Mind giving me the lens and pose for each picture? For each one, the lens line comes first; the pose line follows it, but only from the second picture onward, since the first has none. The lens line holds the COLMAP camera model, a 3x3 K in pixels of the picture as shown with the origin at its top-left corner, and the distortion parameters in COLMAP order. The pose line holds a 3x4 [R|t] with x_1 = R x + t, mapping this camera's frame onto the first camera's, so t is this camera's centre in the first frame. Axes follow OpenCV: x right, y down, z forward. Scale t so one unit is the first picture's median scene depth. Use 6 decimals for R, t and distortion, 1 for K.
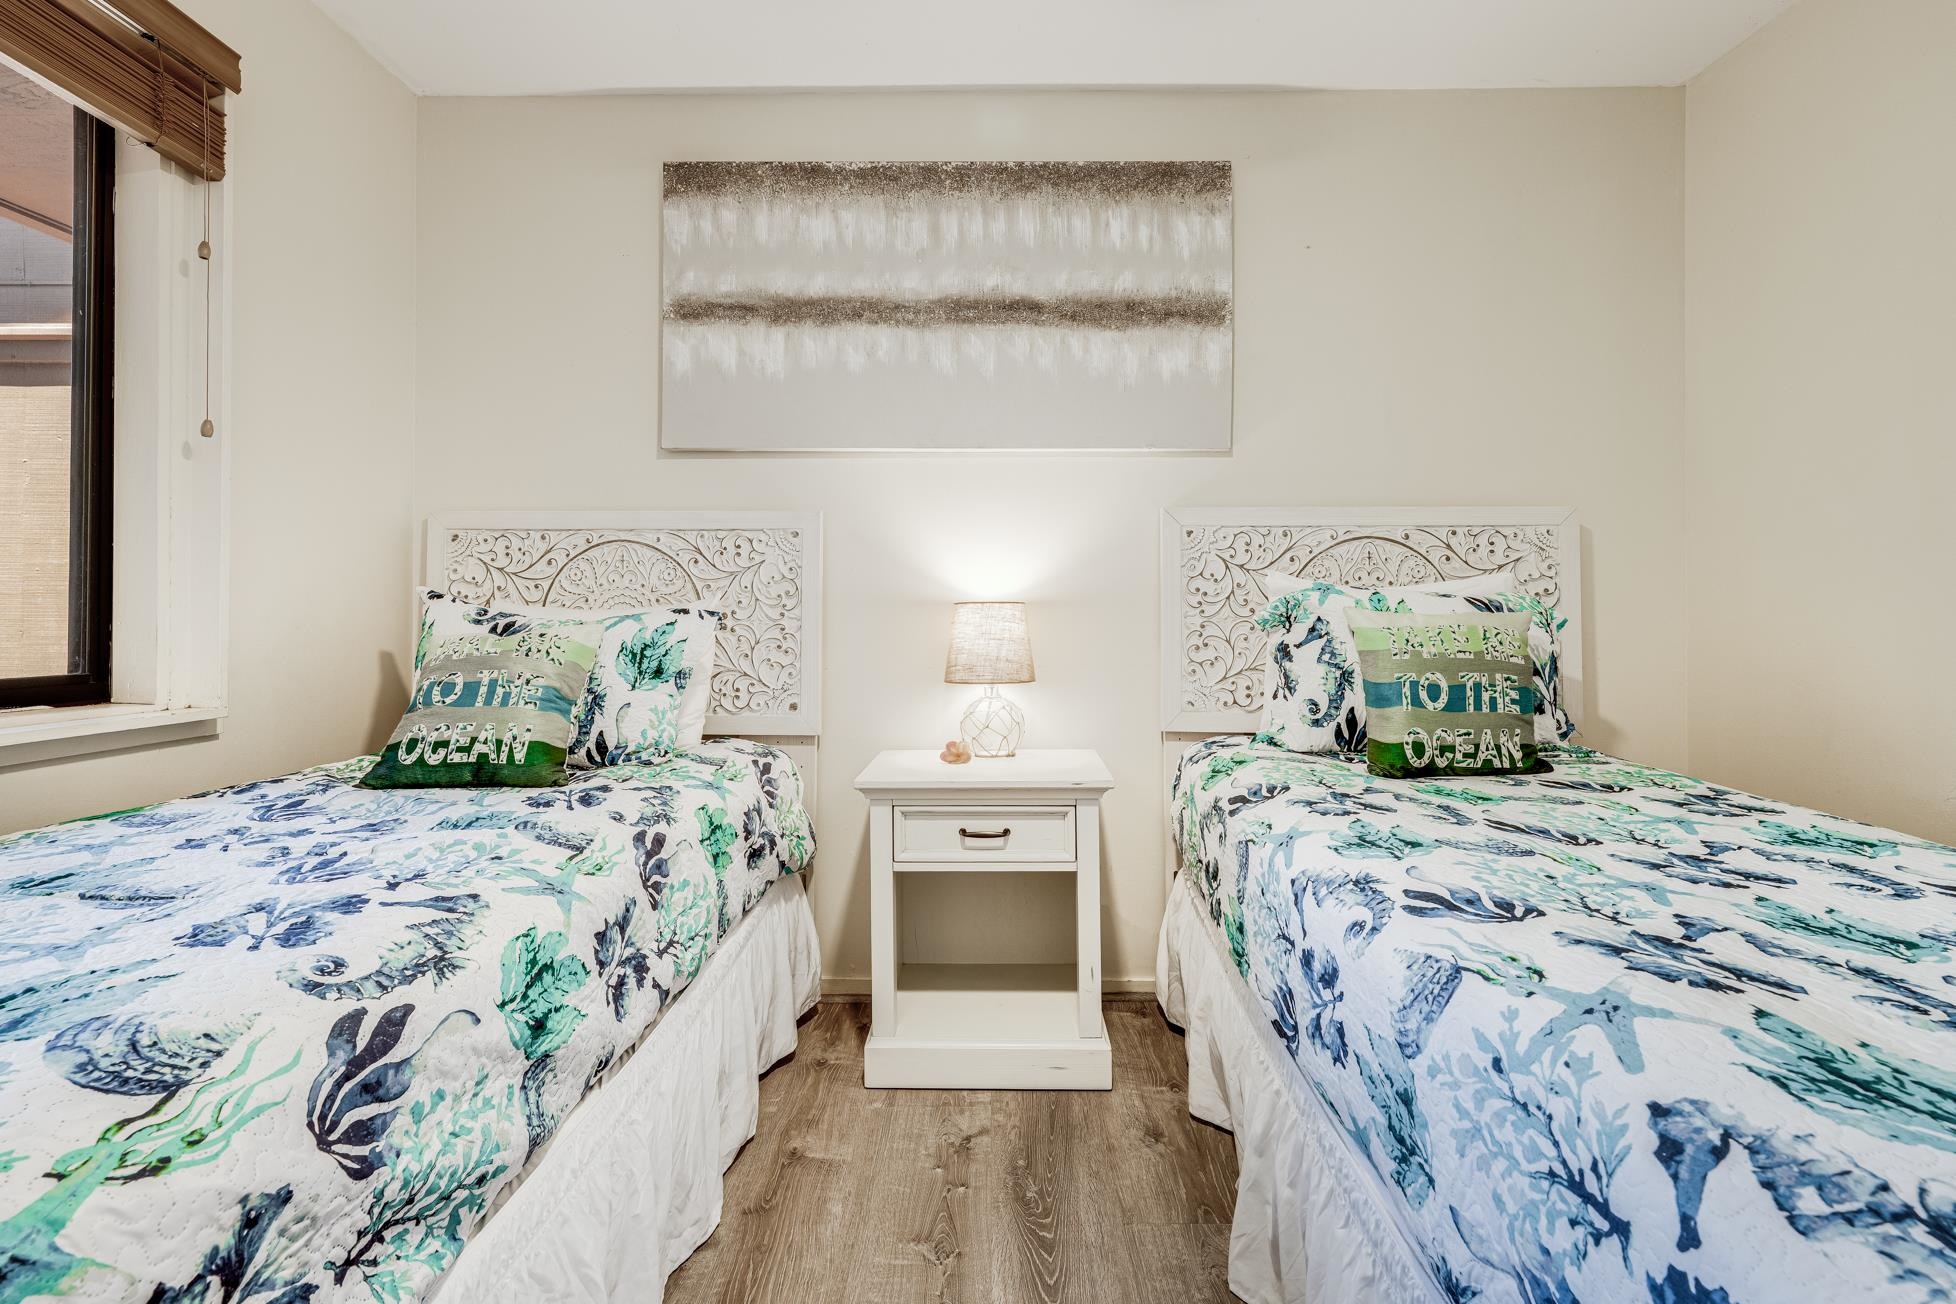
lens RADIAL K [[824.0, 0, 949.4], [0, 824.0, 612.8], [0, 0, 1]] dist [0.001361, 0.001013]
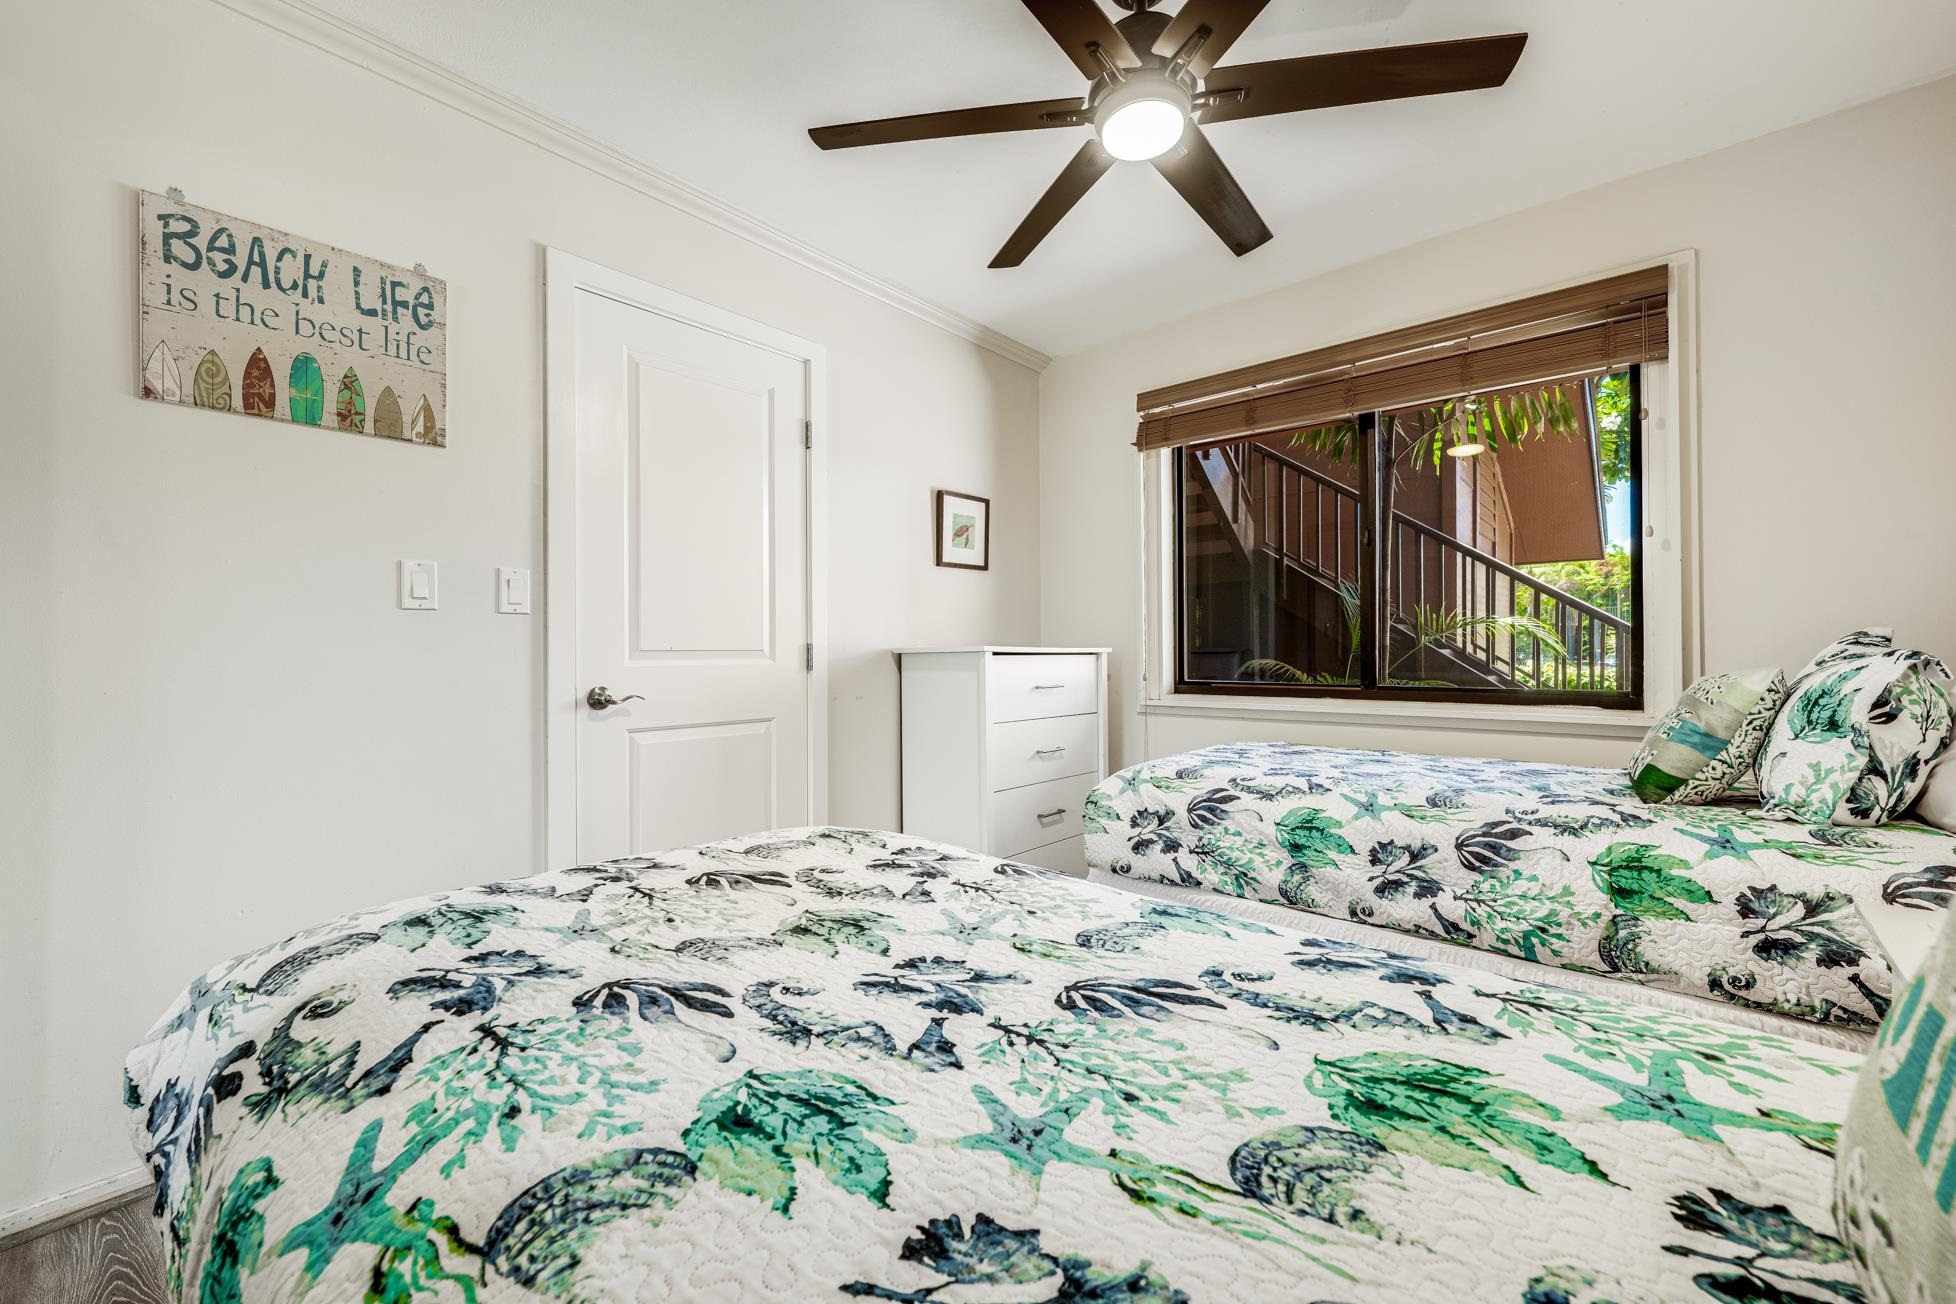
lens RADIAL K [[796.0, 0, 979.7], [0, 796.0, 649.7], [0, 0, 1]] dist [0.002934, -0.000978]
pose [[-0.643003, -0.001222, -0.765863, 0.726447], [0.008107, 0.999932, -0.008401, -0.004595], [0.765821, -0.011611, -0.642949, 0.757664]]
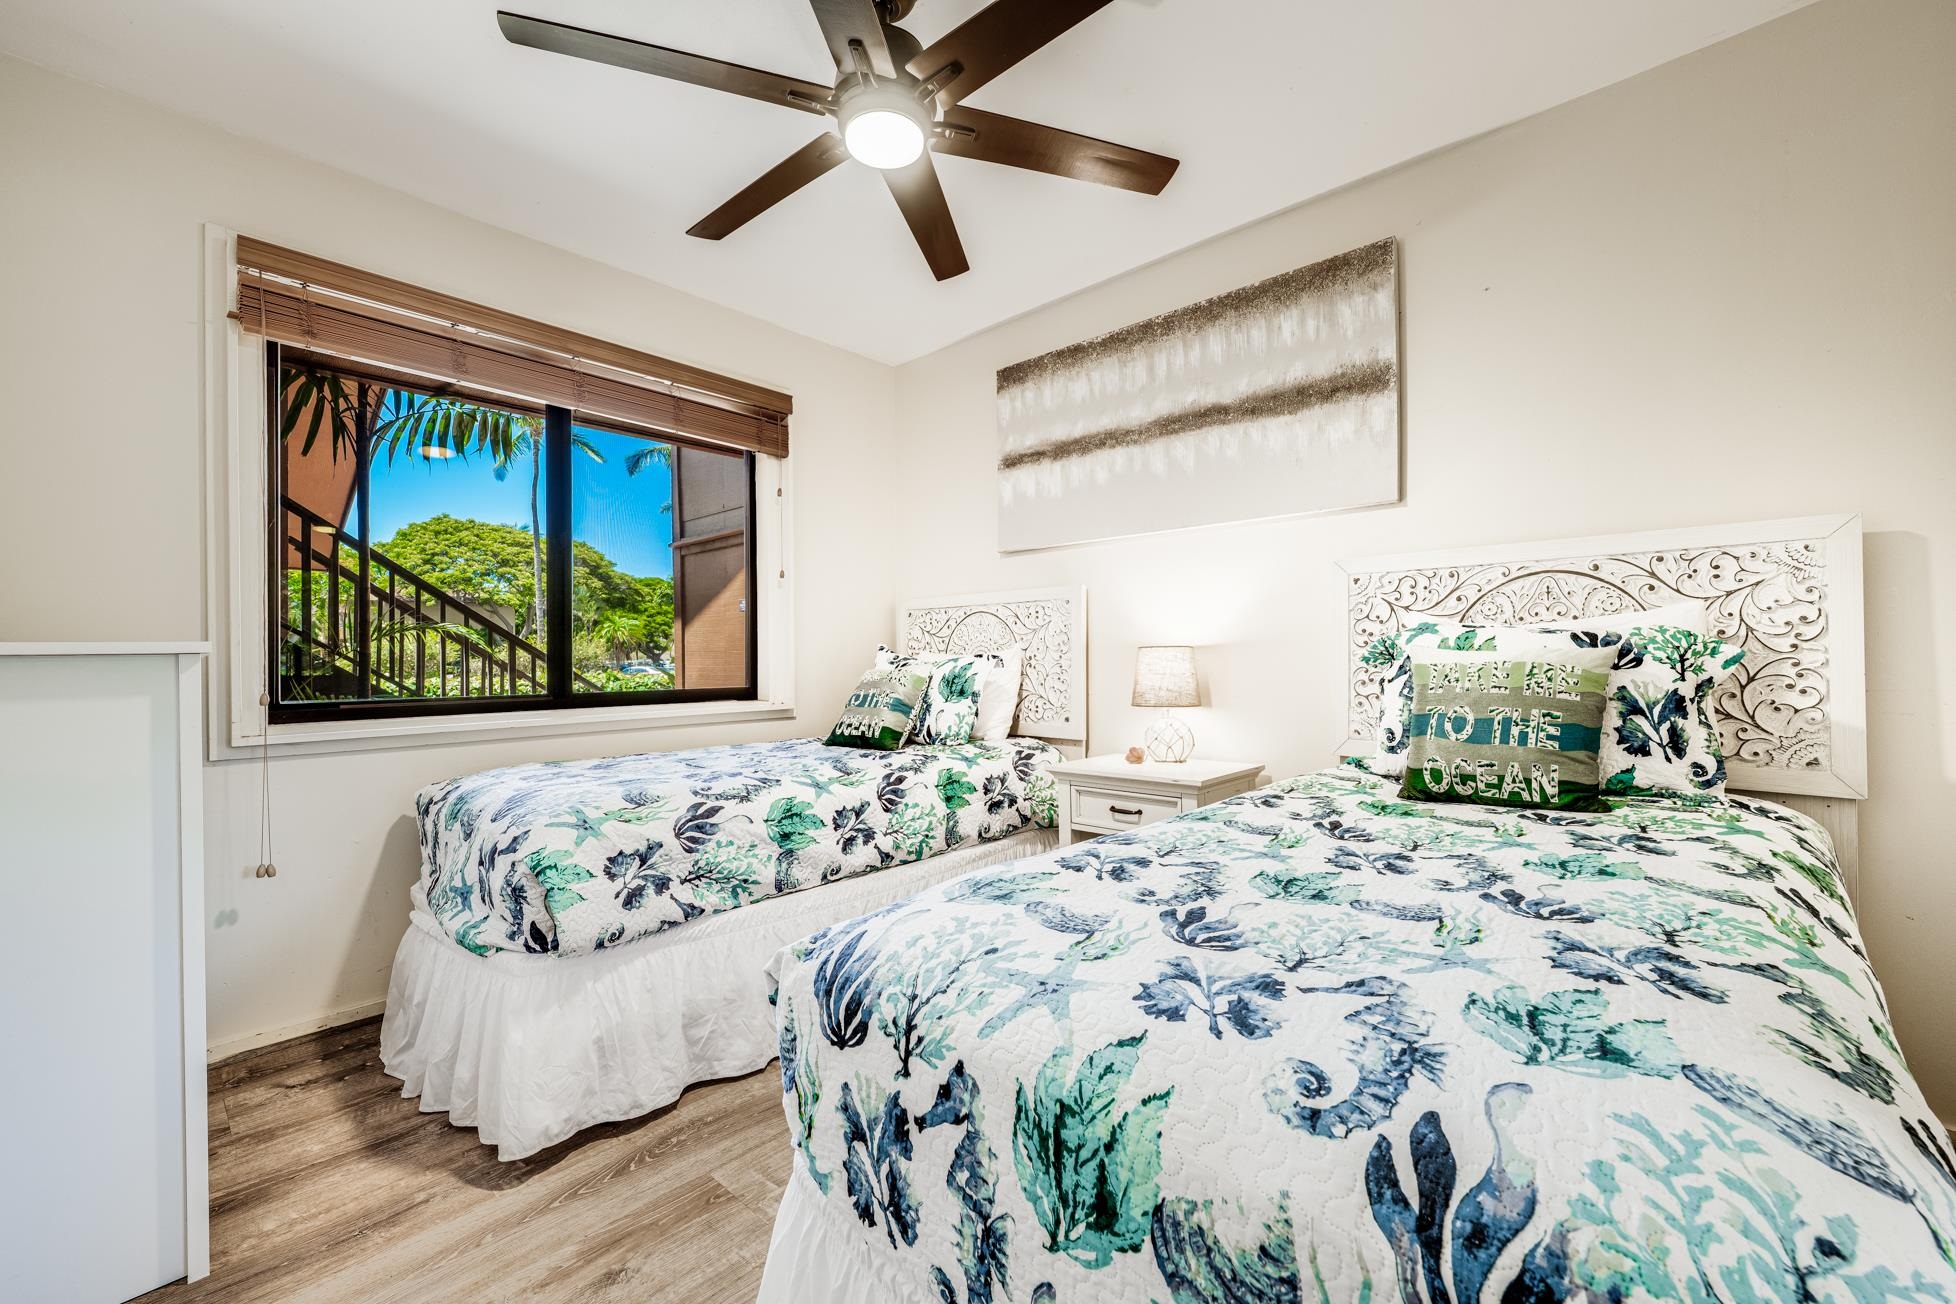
lens RADIAL K [[758.8, 0, 998.3], [0, 758.8, 652.6], [0, 0, 1]] dist [-0.001168, -0.000068]
pose [[0.761002, -0.013918, -0.648600, 0.598642], [0.014836, 0.999882, -0.004048, -0.001450], [0.648580, -0.006542, 0.761118, -0.108100]]
